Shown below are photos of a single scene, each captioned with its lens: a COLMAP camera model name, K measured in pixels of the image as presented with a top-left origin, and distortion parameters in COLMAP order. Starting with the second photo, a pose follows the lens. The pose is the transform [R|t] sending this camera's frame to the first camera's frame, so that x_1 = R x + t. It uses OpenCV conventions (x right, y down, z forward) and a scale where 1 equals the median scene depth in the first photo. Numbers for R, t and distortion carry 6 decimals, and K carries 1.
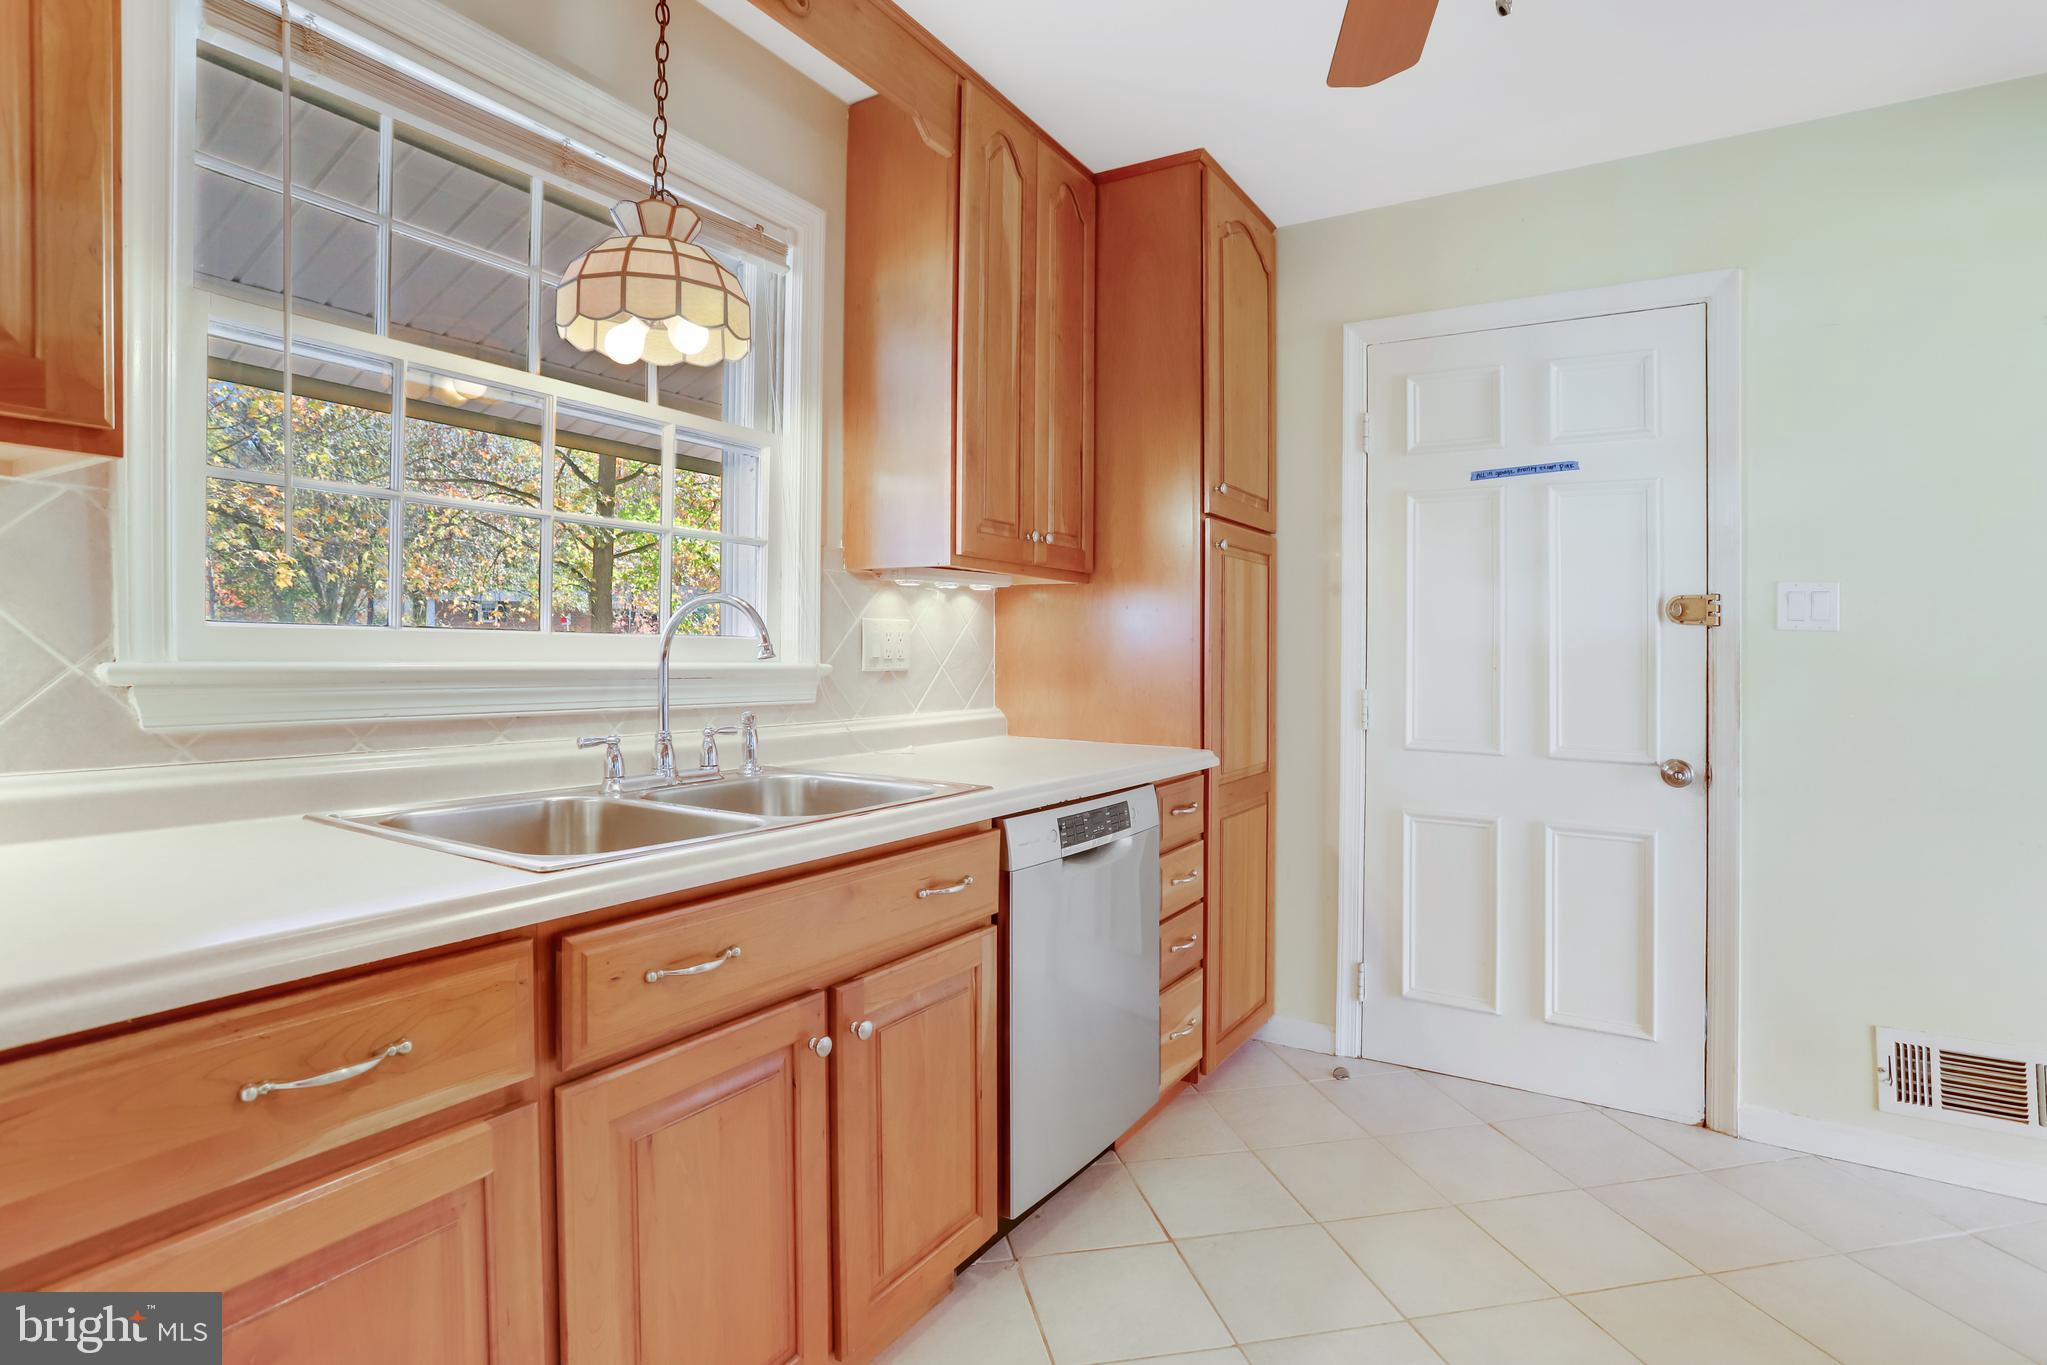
lens RADIAL K [[1015.5, 0, 1017.2], [0, 1015.5, 660.3], [0, 0, 1]] dist [-0.064878, 0.035190]
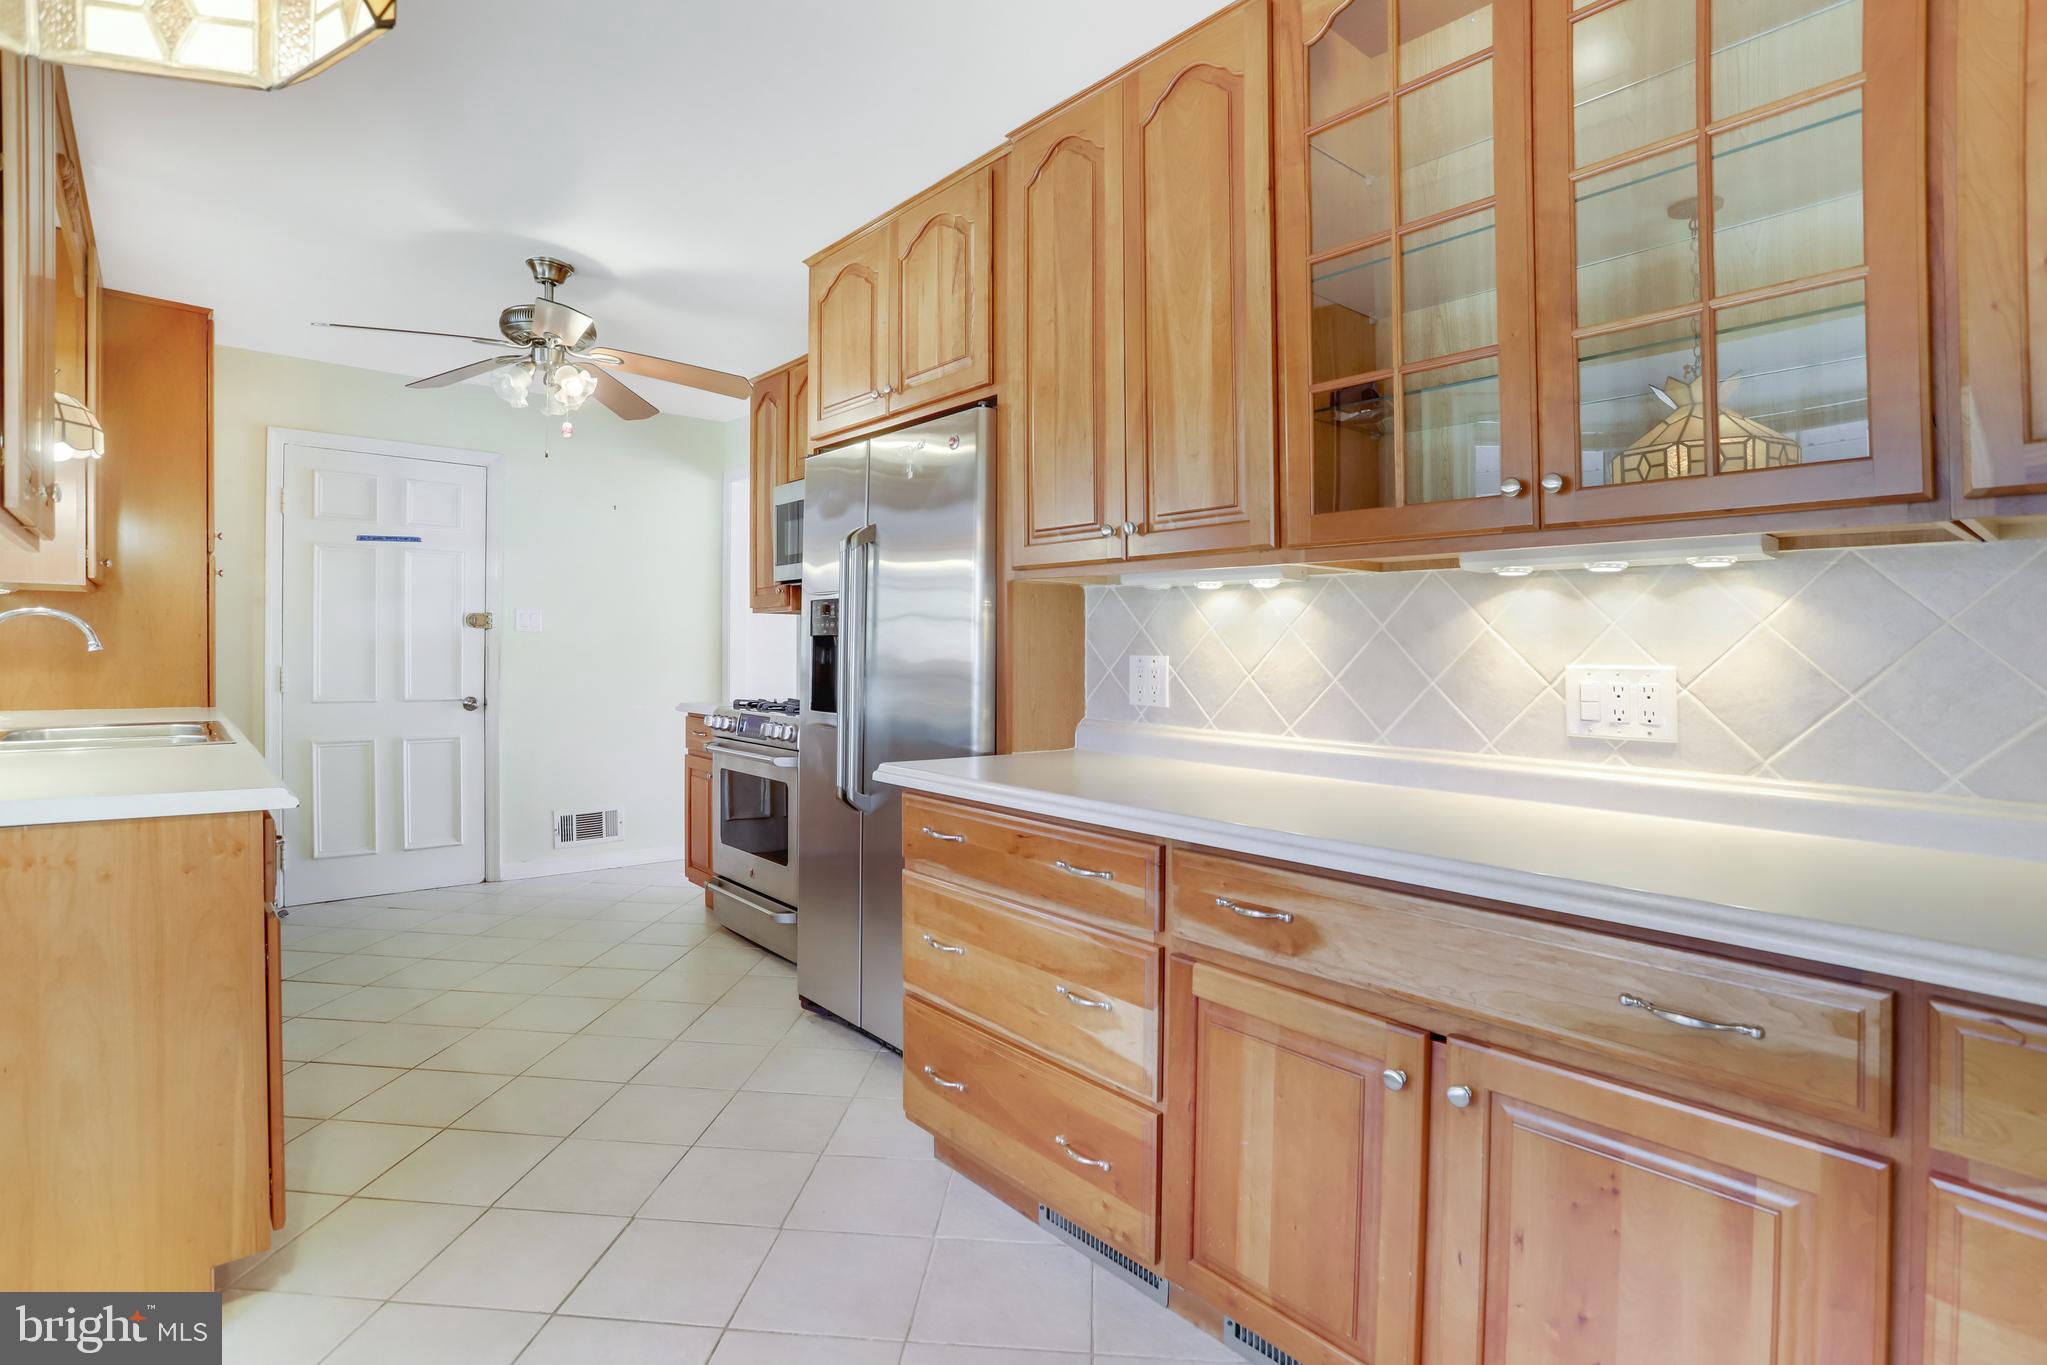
lens RADIAL K [[1015.5, 0, 1017.2], [0, 1015.5, 660.3], [0, 0, 1]] dist [-0.064878, 0.035190]
pose [[0.287620, -0.024147, 0.957440, -0.912888], [0.000581, 0.999686, 0.025038, -0.020593], [-0.957744, -0.006646, 0.287544, -0.598830]]
